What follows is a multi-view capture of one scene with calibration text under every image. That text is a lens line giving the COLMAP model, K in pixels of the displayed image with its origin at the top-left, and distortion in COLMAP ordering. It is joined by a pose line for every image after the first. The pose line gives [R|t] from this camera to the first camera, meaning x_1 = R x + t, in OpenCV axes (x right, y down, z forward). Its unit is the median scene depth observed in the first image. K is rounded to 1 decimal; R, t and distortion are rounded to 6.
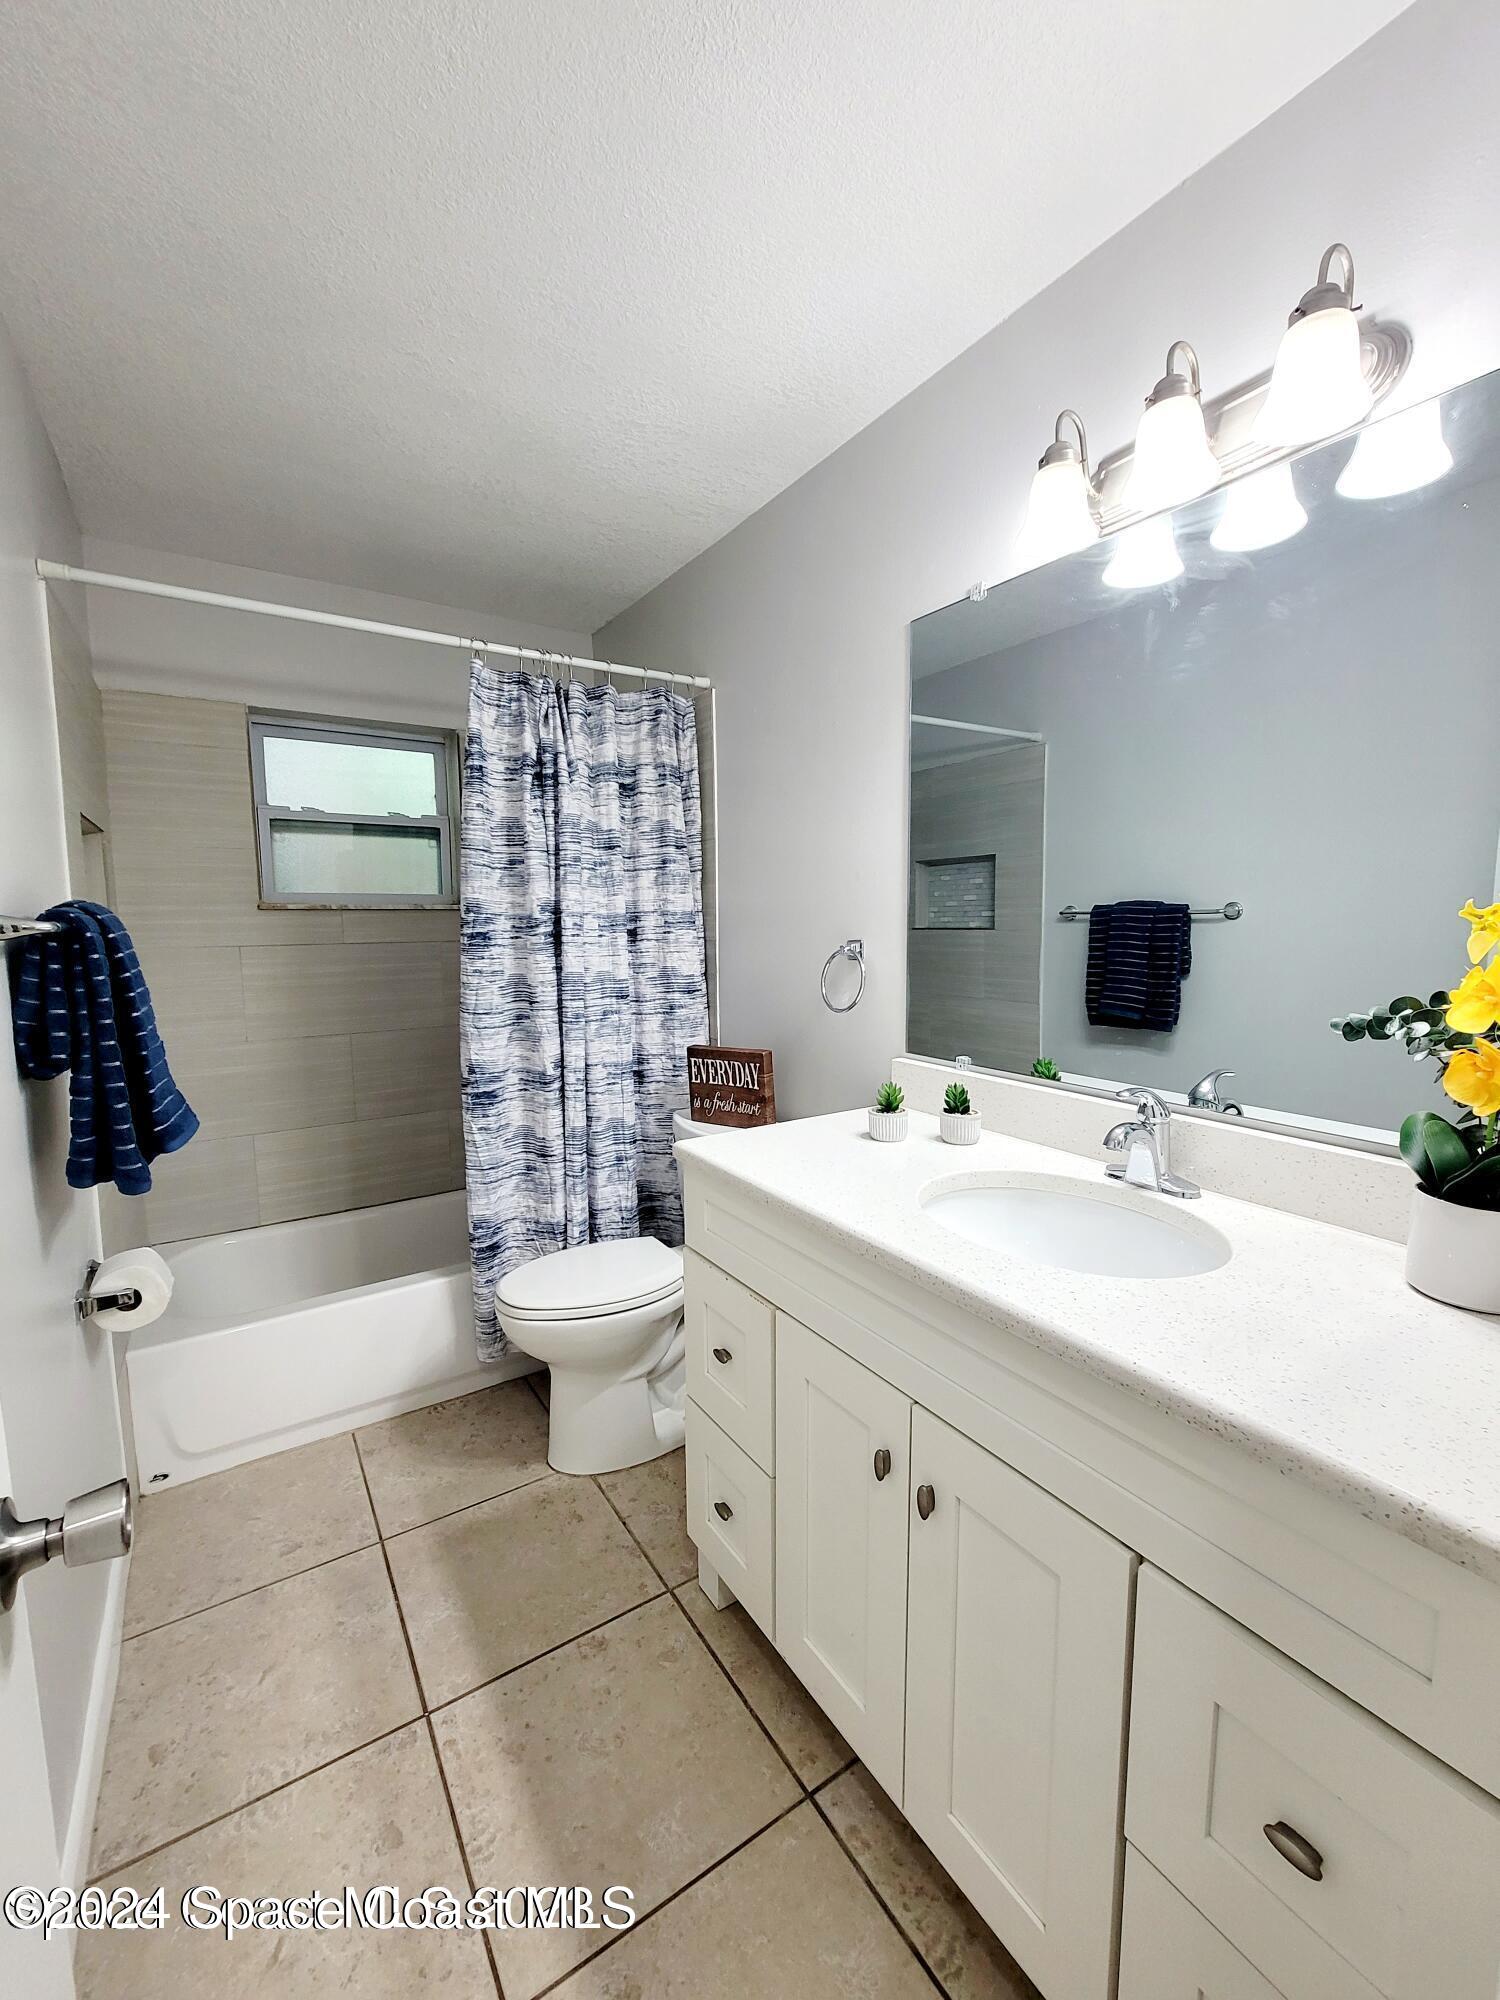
lens RADIAL K [[815.6, 0, 750.0], [0, 815.6, 1000.0], [0, 0, 1]] dist [-0.001352, 0.000114]
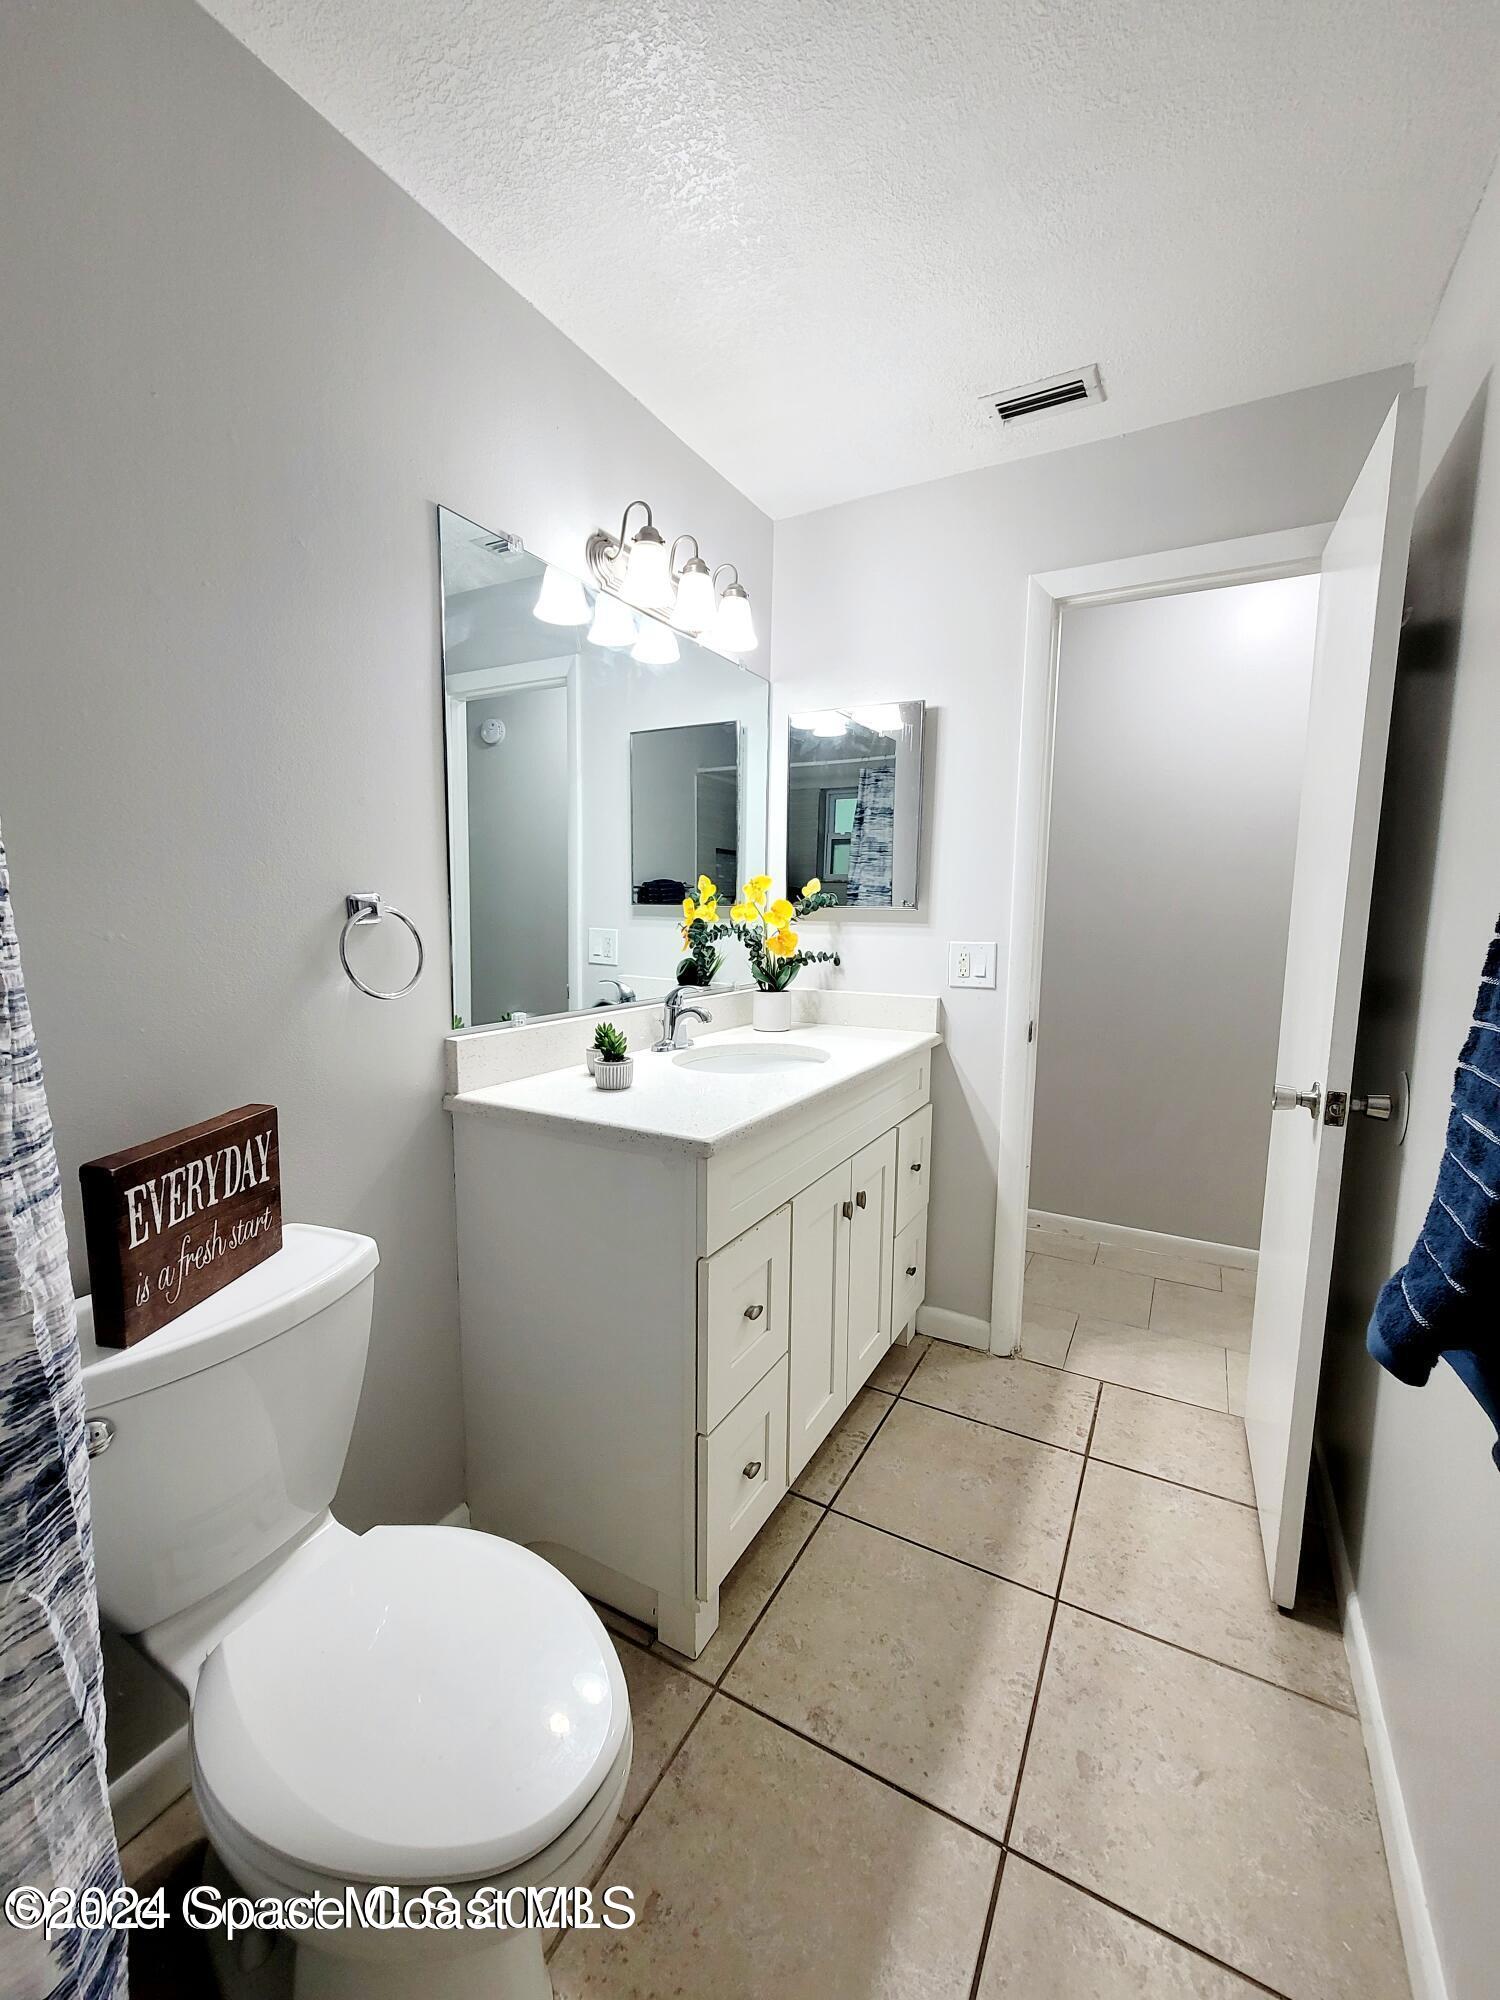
lens RADIAL K [[815.6, 0, 750.0], [0, 815.6, 1000.0], [0, 0, 1]] dist [-0.001352, 0.000114]
pose [[-0.473711, -0.101026, 0.874866, -0.830034], [0.073025, 0.985472, 0.153339, -0.087491], [-0.877647, 0.136526, -0.459452, 1.364554]]
